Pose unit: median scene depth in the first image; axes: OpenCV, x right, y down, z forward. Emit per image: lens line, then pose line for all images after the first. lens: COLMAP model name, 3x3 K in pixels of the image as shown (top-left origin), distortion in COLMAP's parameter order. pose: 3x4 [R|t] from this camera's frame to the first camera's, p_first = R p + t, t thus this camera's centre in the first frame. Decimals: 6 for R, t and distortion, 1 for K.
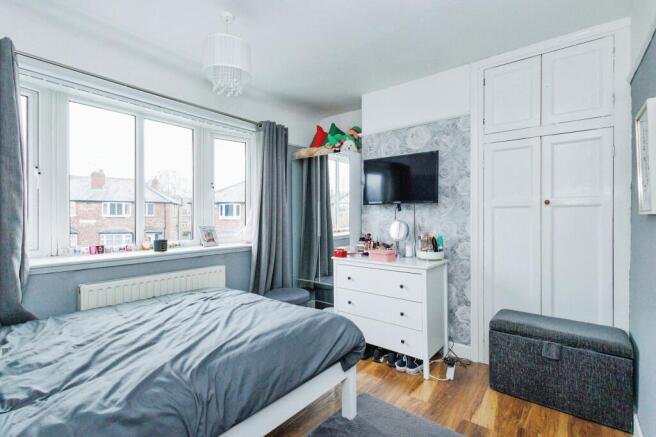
lens RADIAL K [[301.5, 0, 329.6], [0, 301.5, 217.2], [0, 0, 1]] dist [0.004021, 0.000322]
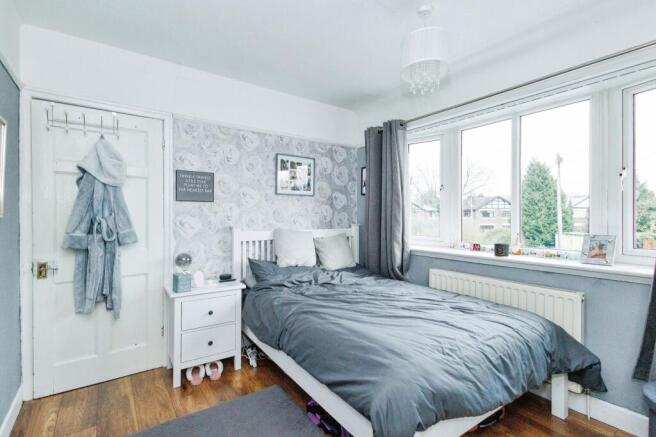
lens RADIAL K [[301.5, 0, 329.3], [0, 301.5, 217.0], [0, 0, 1]] dist [0.004021, 0.000322]
pose [[-0.267576, -0.002747, -0.963533, 0.580151], [-0.007529, 0.999971, -0.000760, -0.006352], [0.963507, 0.007051, -0.267589, 0.844735]]
